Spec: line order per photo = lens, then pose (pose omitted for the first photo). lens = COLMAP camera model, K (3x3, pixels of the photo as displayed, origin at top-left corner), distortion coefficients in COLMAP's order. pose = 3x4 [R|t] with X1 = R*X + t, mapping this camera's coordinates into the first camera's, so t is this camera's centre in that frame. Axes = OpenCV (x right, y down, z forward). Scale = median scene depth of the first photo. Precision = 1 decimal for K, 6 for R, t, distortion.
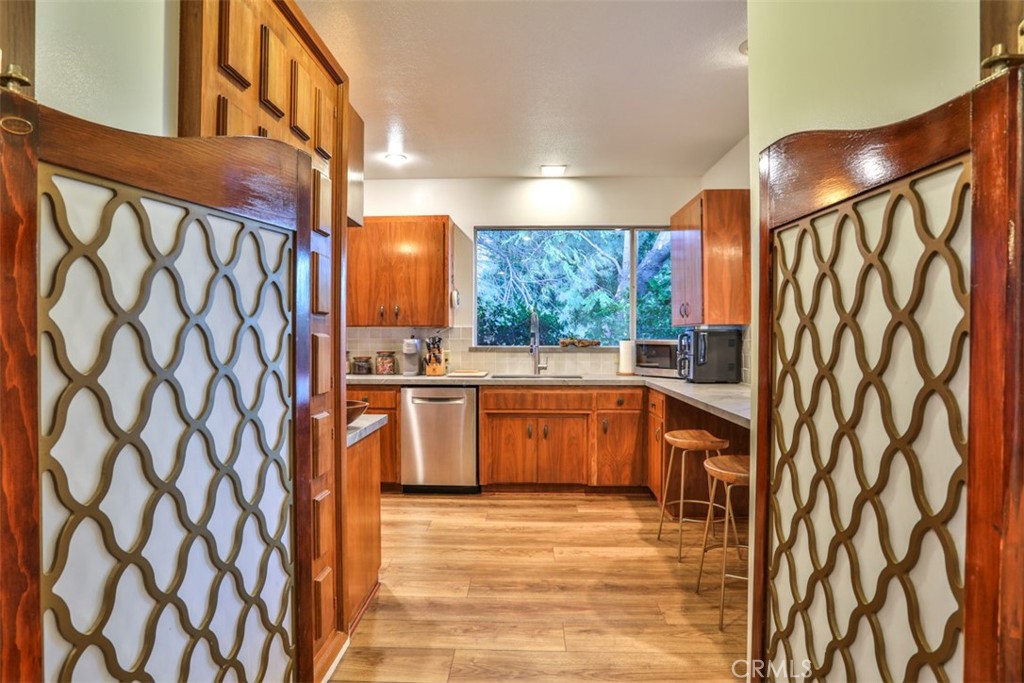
lens RADIAL K [[557.6, 0, 508.2], [0, 557.6, 341.6], [0, 0, 1]] dist [-0.075095, 0.033854]
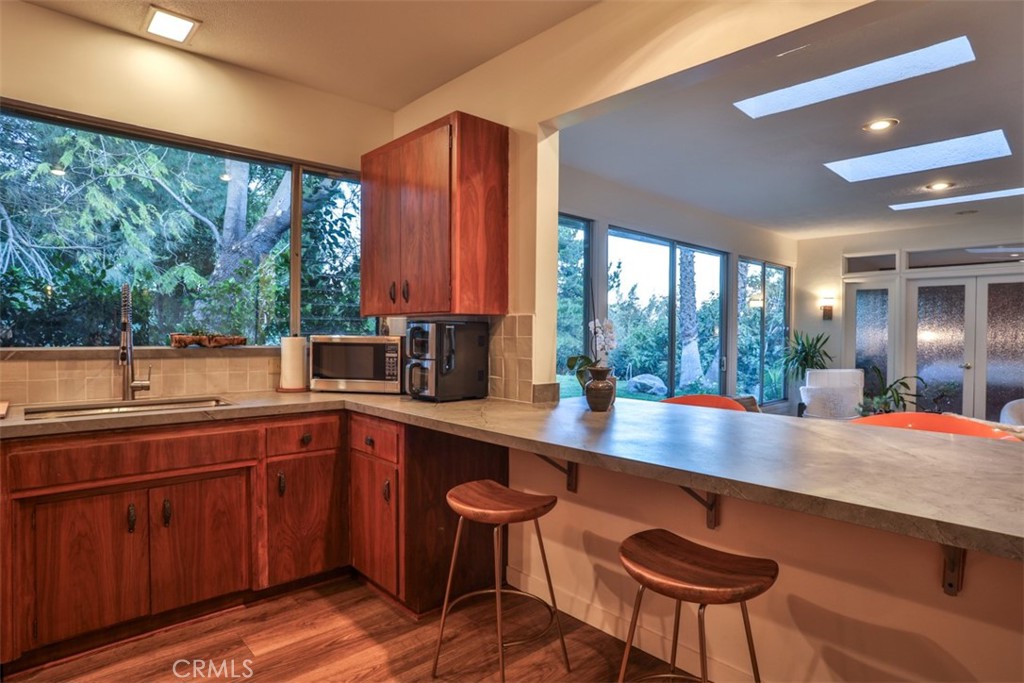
lens RADIAL K [[557.6, 0, 508.2], [0, 557.6, 341.6], [0, 0, 1]] dist [-0.075095, 0.033854]
pose [[0.710503, -0.006038, 0.703668, -0.061397], [-0.001602, 0.999947, 0.010198, -0.003633], [-0.703692, -0.008373, 0.710456, 0.419791]]
